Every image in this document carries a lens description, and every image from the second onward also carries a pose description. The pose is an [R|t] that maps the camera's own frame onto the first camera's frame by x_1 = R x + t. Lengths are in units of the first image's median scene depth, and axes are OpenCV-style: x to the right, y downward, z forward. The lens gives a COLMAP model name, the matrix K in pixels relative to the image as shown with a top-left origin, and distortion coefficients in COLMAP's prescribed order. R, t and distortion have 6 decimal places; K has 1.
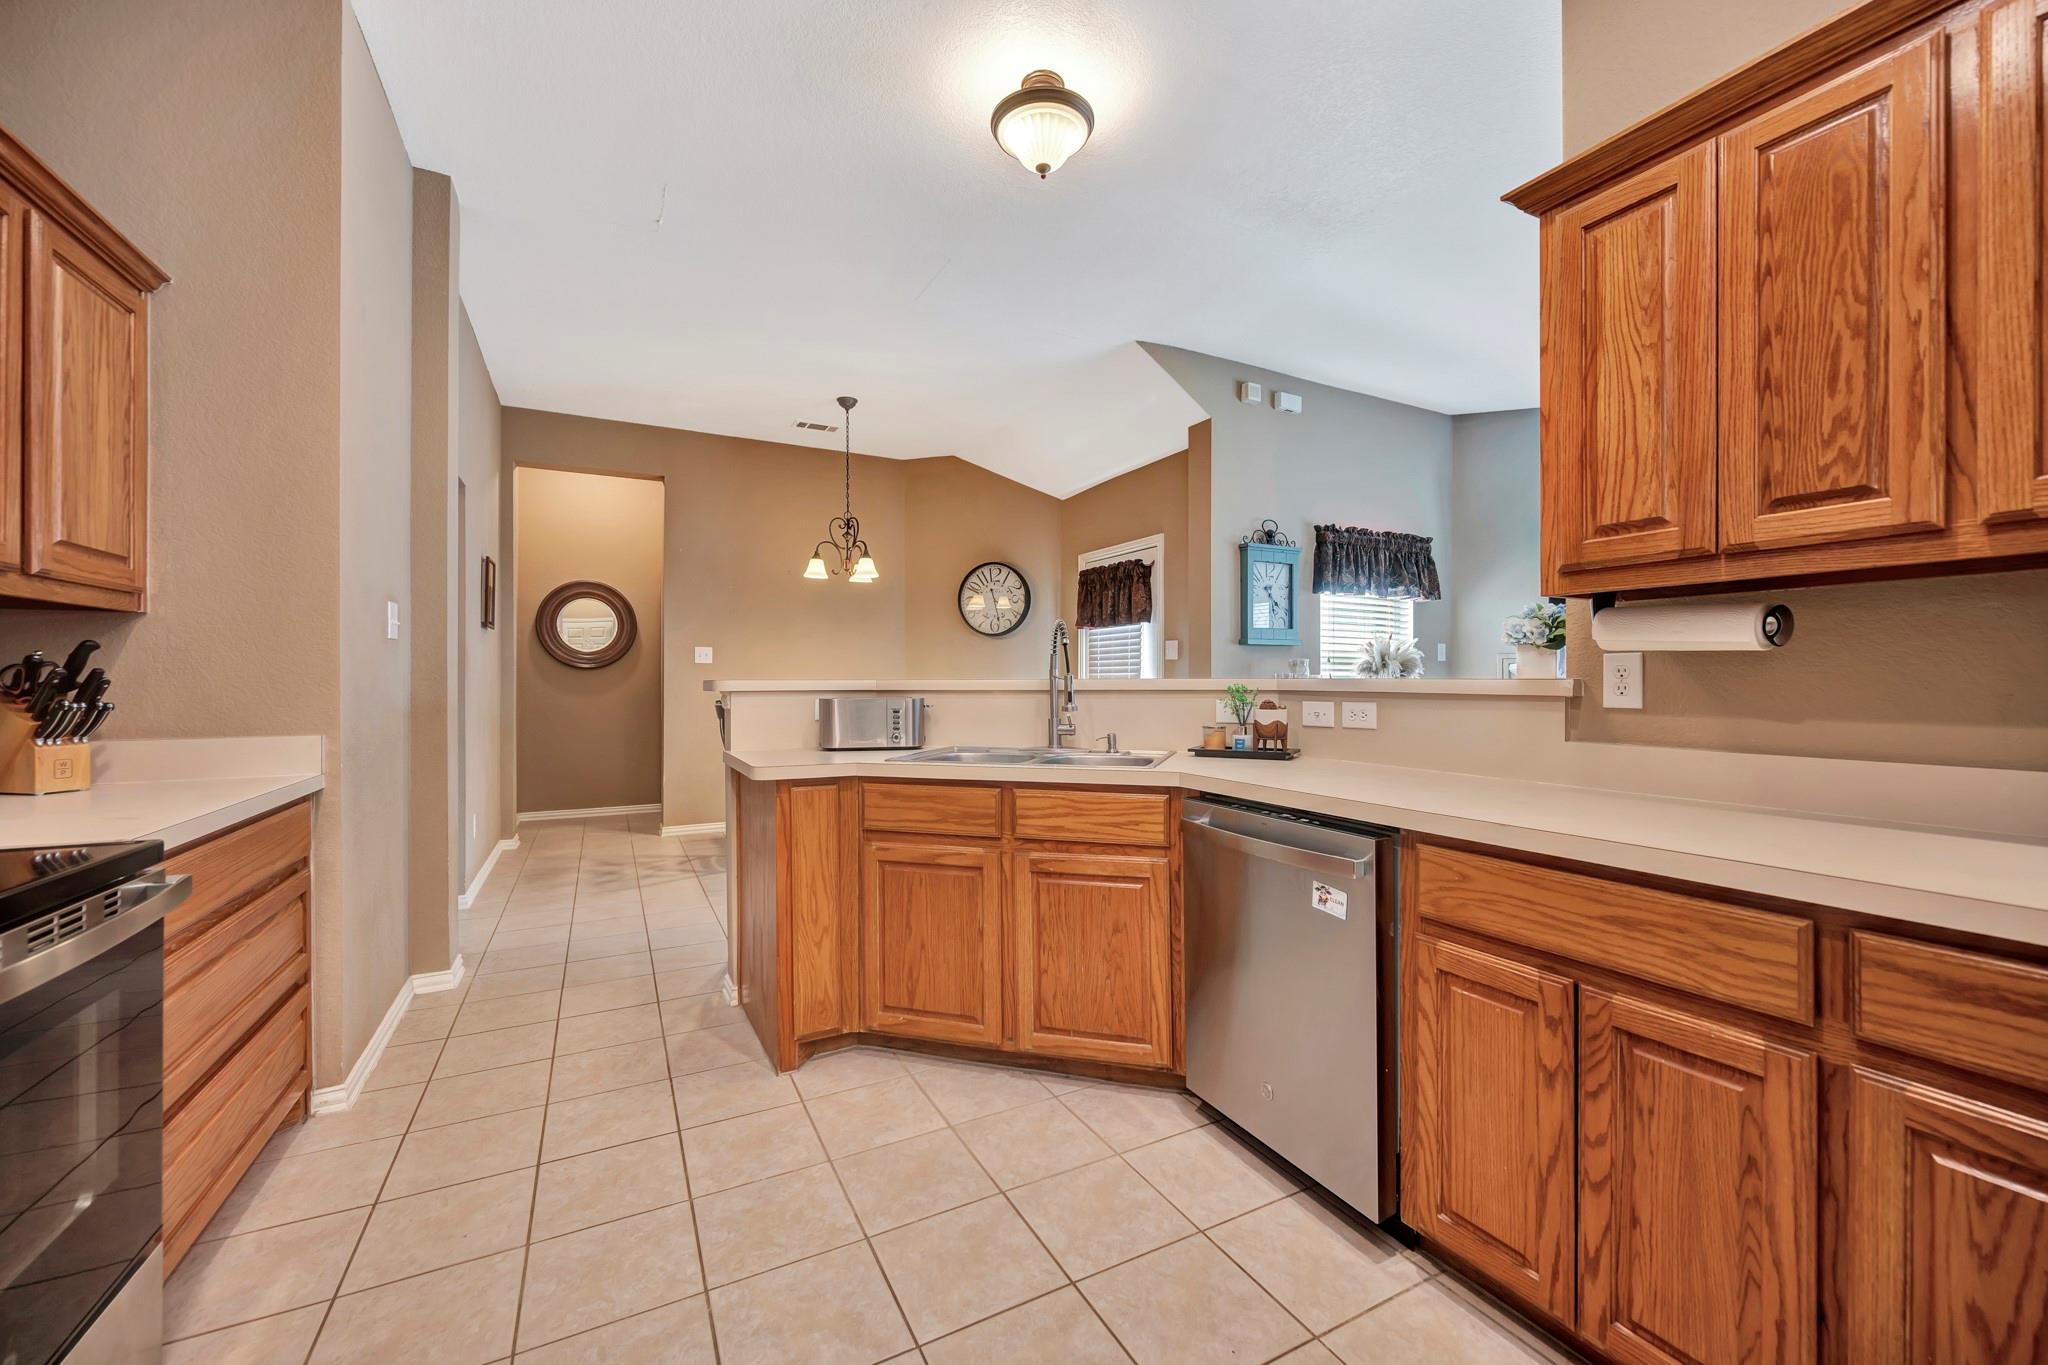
lens RADIAL K [[807.2, 0, 1024.0], [0, 807.2, 682.5], [0, 0, 1]] dist [0.000568, 0.000009]
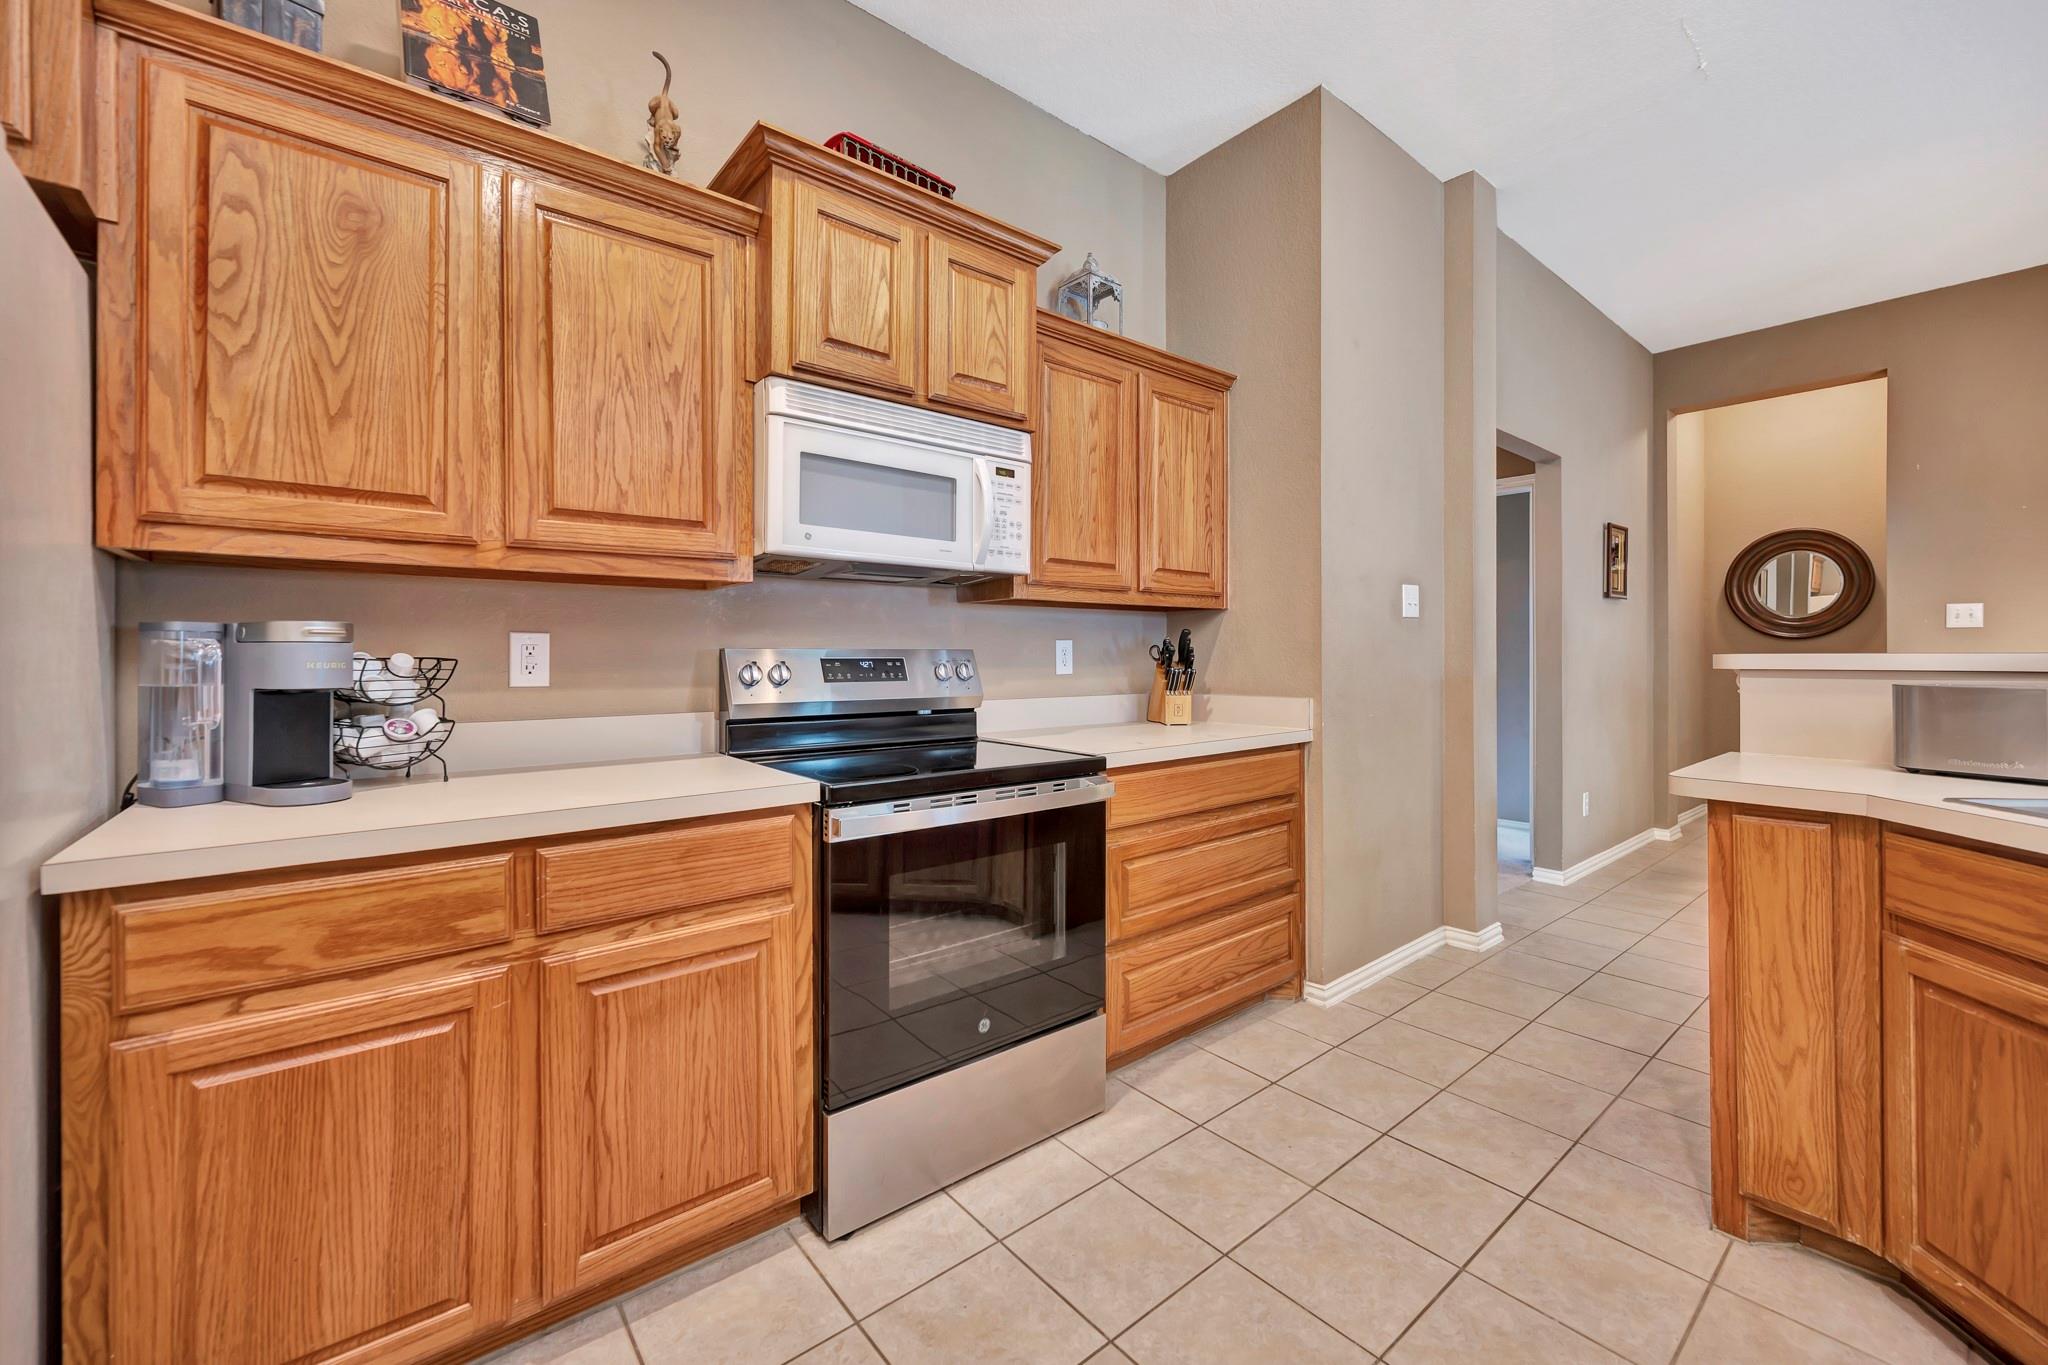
lens RADIAL K [[824.6, 0, 1061.2], [0, 824.6, 652.4], [0, 0, 1]] dist [0.001087, 0.000345]
pose [[0.229646, -0.001578, -0.973273, 0.247154], [-0.000634, 0.999998, -0.001771, -0.003433], [0.973274, 0.001024, 0.229644, 0.289765]]
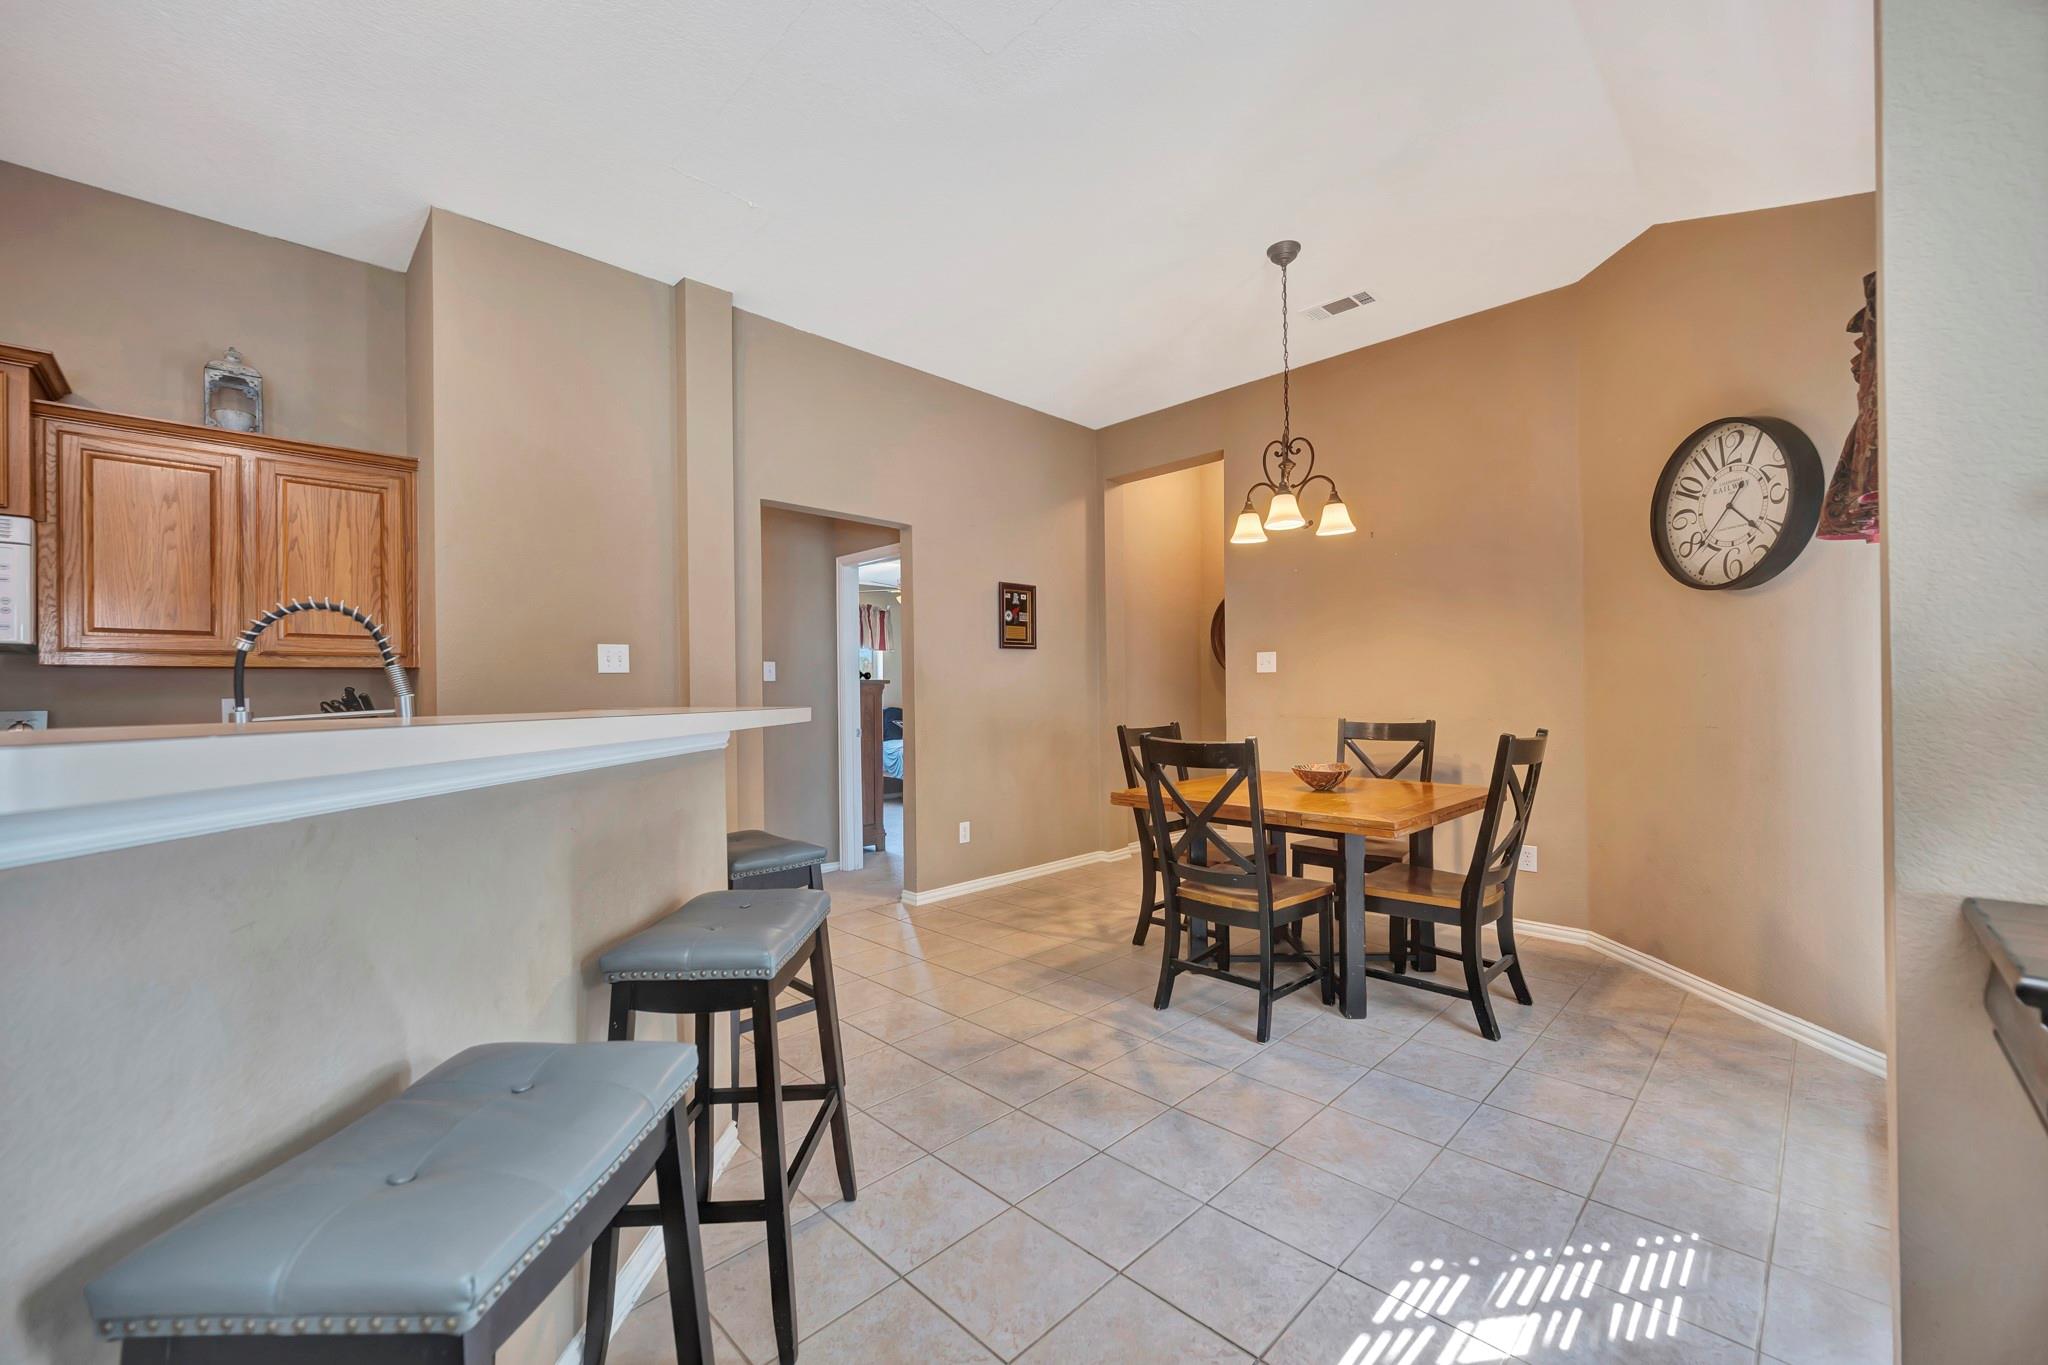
lens RADIAL K [[809.4, 0, 1056.9], [0, 809.4, 698.3], [0, 0, 1]] dist [-0.000849, -0.000122]
pose [[0.316432, -0.001665, -0.948614, 0.726765], [0.012447, 0.999920, 0.002397, -0.009600], [0.948533, -0.012566, 0.316428, 1.411013]]
